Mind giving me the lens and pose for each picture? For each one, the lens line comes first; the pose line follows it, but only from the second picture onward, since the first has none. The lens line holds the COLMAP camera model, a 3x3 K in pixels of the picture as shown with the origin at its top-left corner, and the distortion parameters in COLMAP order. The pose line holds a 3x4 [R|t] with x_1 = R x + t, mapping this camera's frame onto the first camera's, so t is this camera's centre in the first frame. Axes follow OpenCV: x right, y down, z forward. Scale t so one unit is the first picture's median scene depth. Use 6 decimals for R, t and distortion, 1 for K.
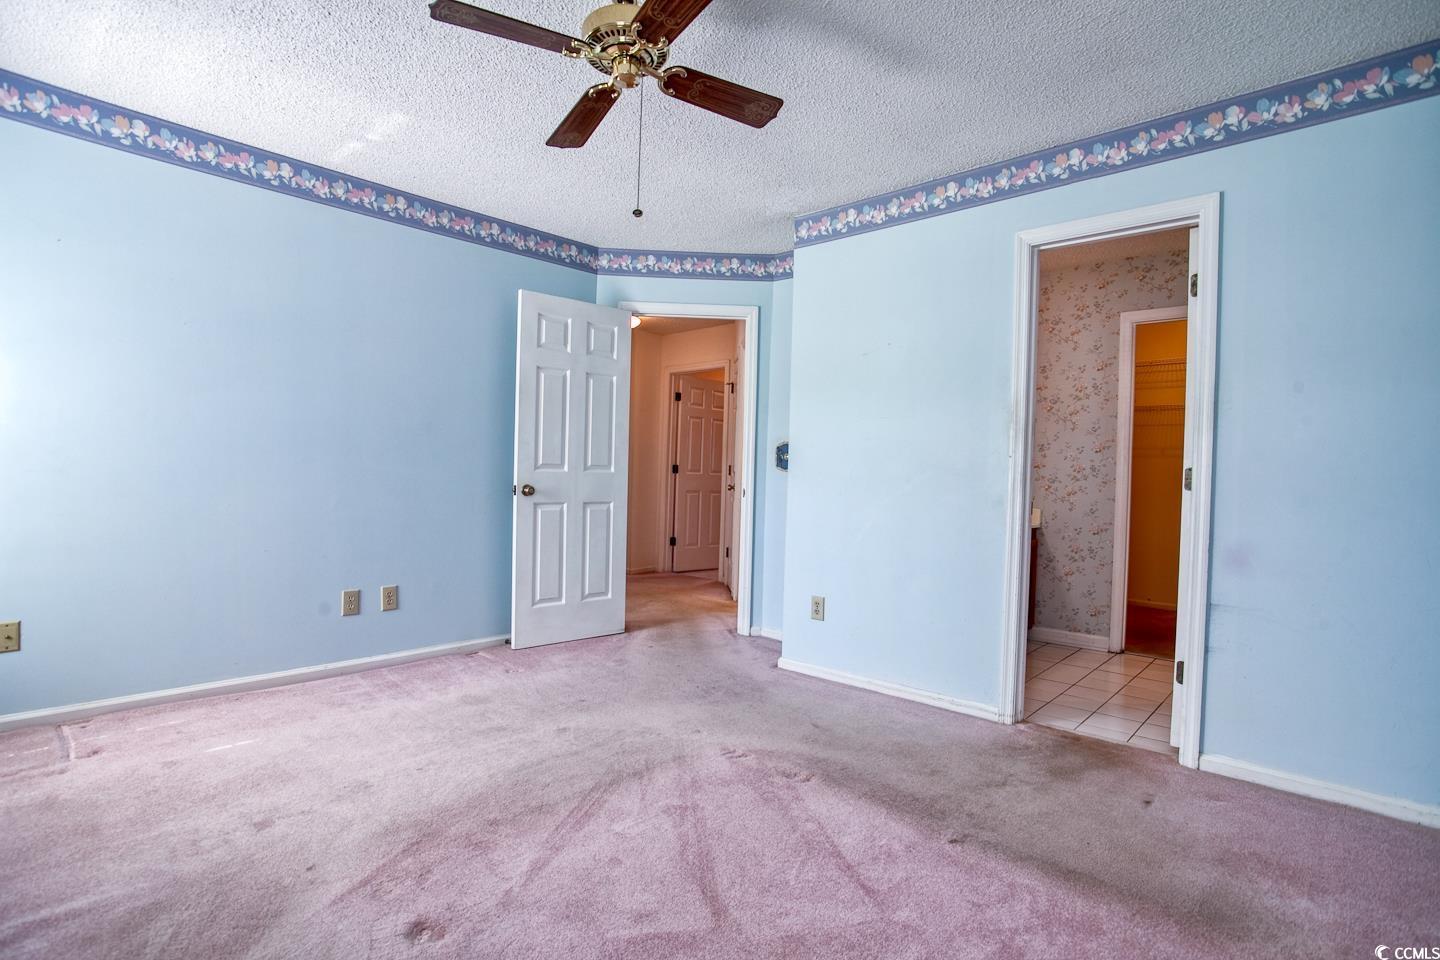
lens RADIAL K [[715.4, 0, 717.0], [0, 715.4, 491.0], [0, 0, 1]] dist [-0.020406, 0.005221]
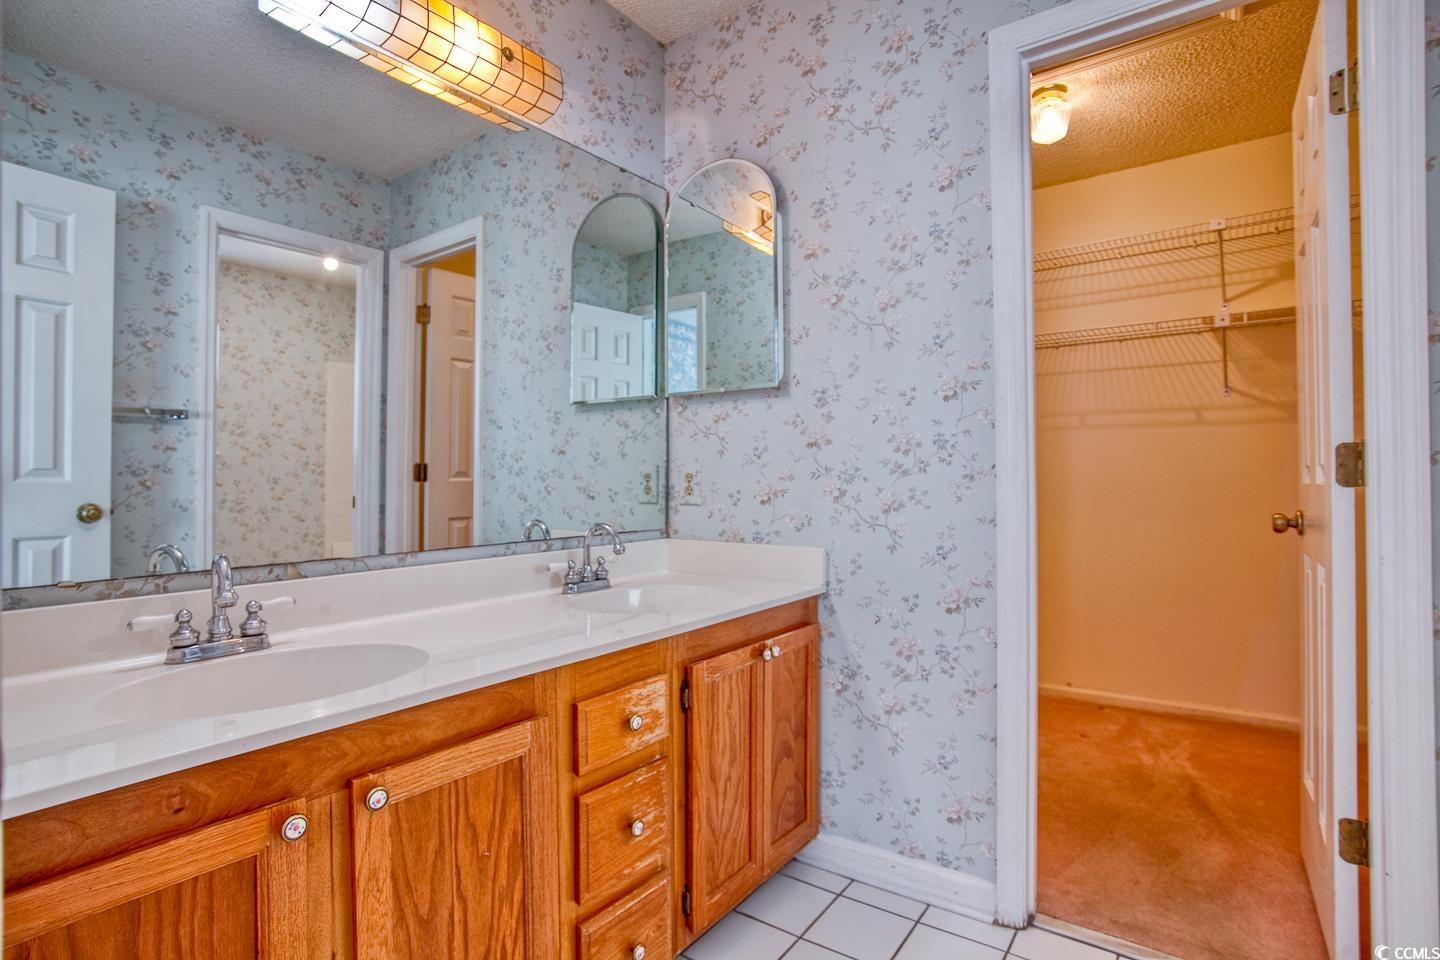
lens RADIAL K [[715.4, 0, 715.7], [0, 715.4, 476.3], [0, 0, 1]] dist [-0.020406, 0.005221]
pose [[0.992696, -0.015068, 0.119702, 0.354379], [0.020936, 0.998632, -0.047919, 0.003133], [-0.118816, 0.050075, 0.991653, 0.618885]]
